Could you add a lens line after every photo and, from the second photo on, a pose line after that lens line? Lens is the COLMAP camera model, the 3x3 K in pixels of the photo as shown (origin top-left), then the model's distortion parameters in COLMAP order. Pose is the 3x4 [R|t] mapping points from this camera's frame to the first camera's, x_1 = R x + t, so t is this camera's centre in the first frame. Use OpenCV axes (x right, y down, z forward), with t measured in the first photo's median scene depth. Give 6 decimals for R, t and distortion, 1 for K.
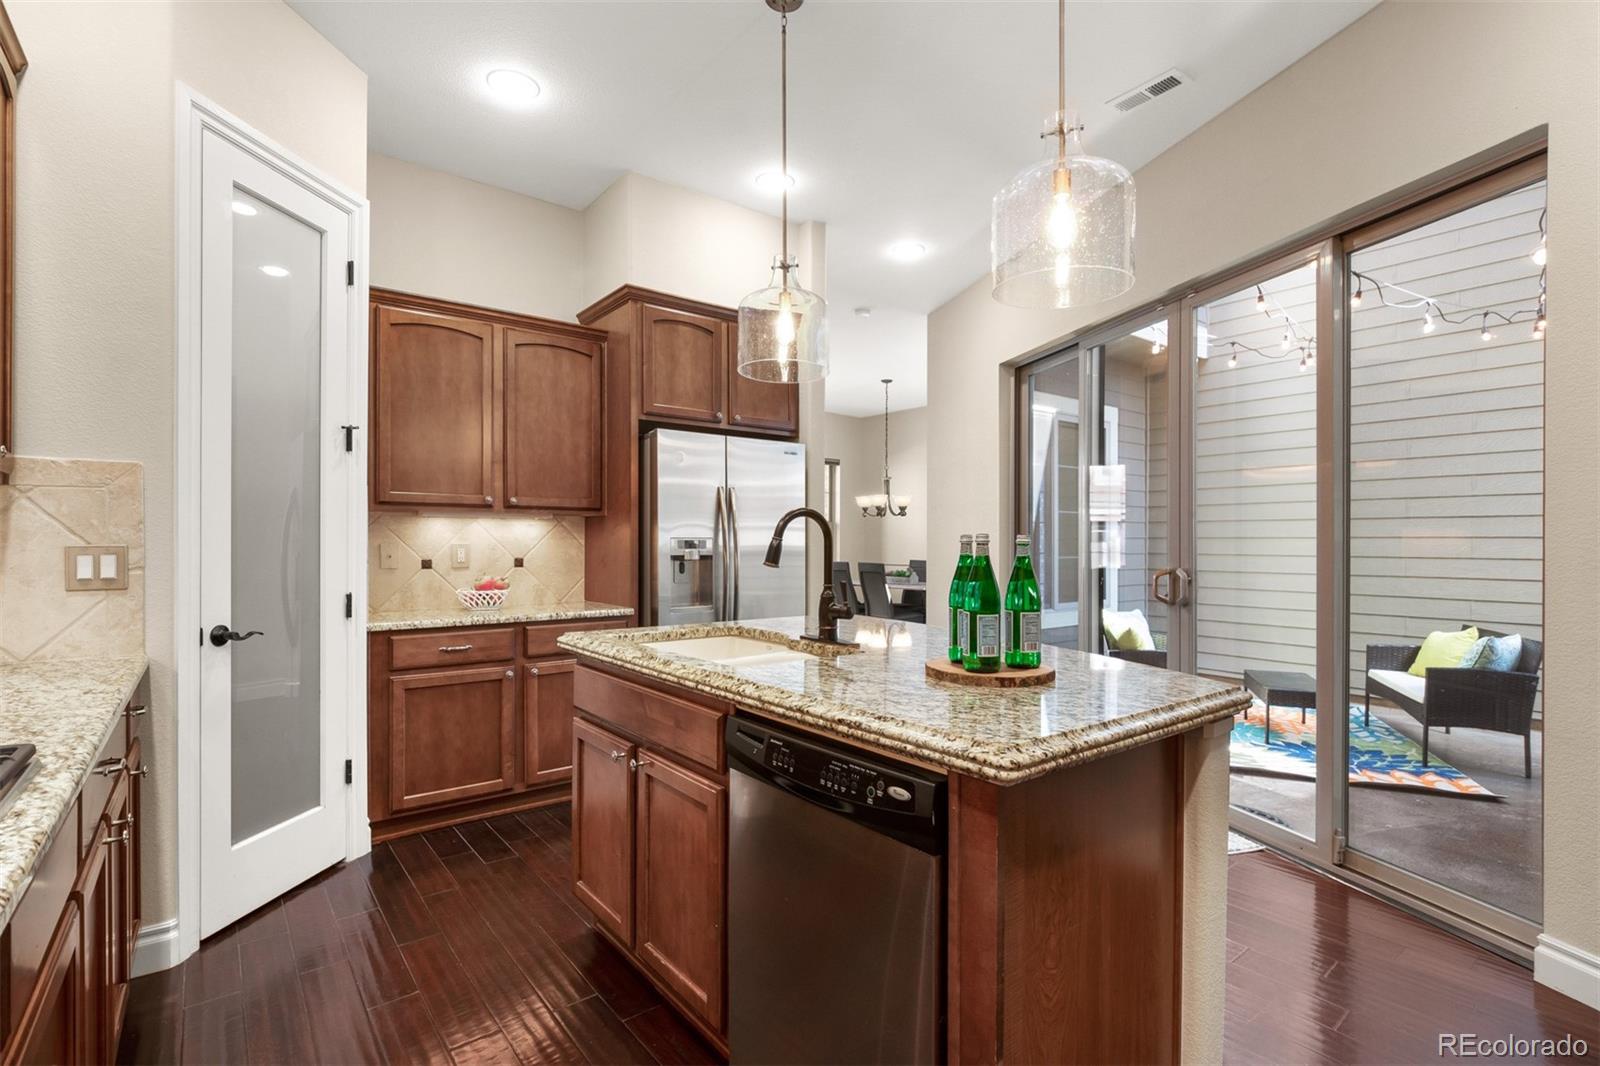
lens RADIAL K [[755.9, 0, 815.5], [0, 755.9, 541.3], [0, 0, 1]] dist [0.005199, -0.005488]
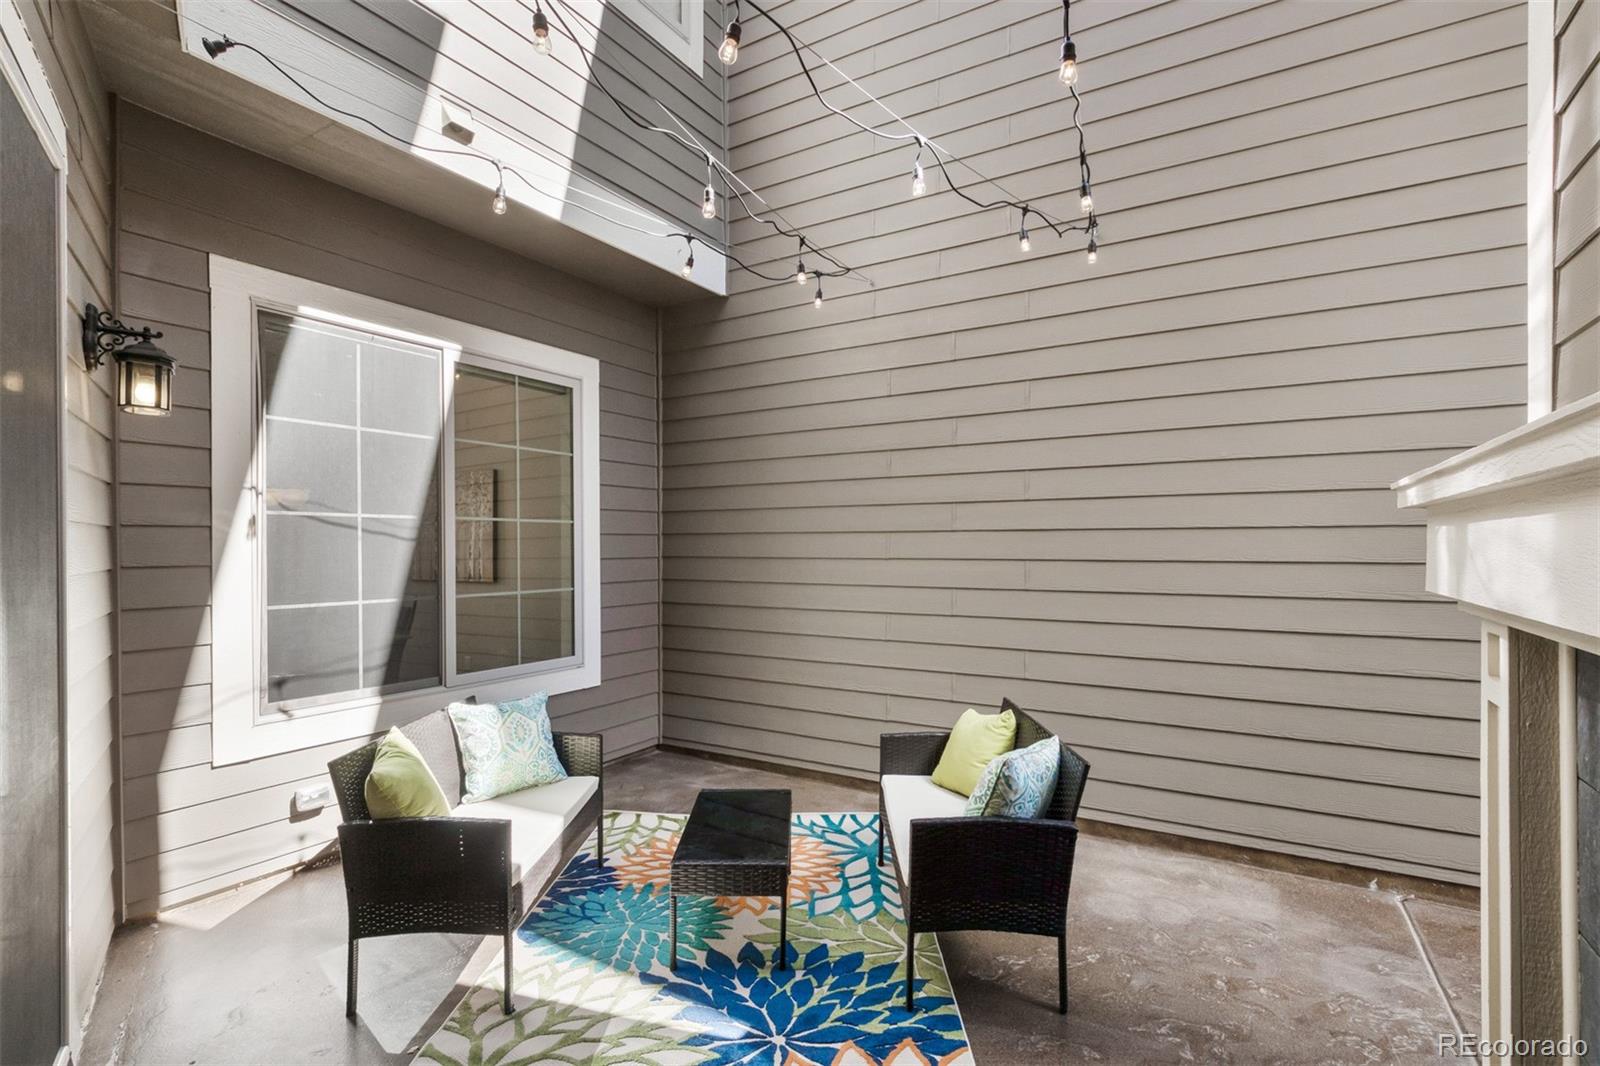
lens RADIAL K [[755.9, 0, 808.2], [0, 755.9, 540.6], [0, 0, 1]] dist [0.005199, -0.005488]
pose [[0.939016, -0.000791, 0.343872, 0.501133], [0.003329, 0.999971, -0.006791, -0.021339], [-0.343857, 0.007521, 0.938992, 0.472792]]
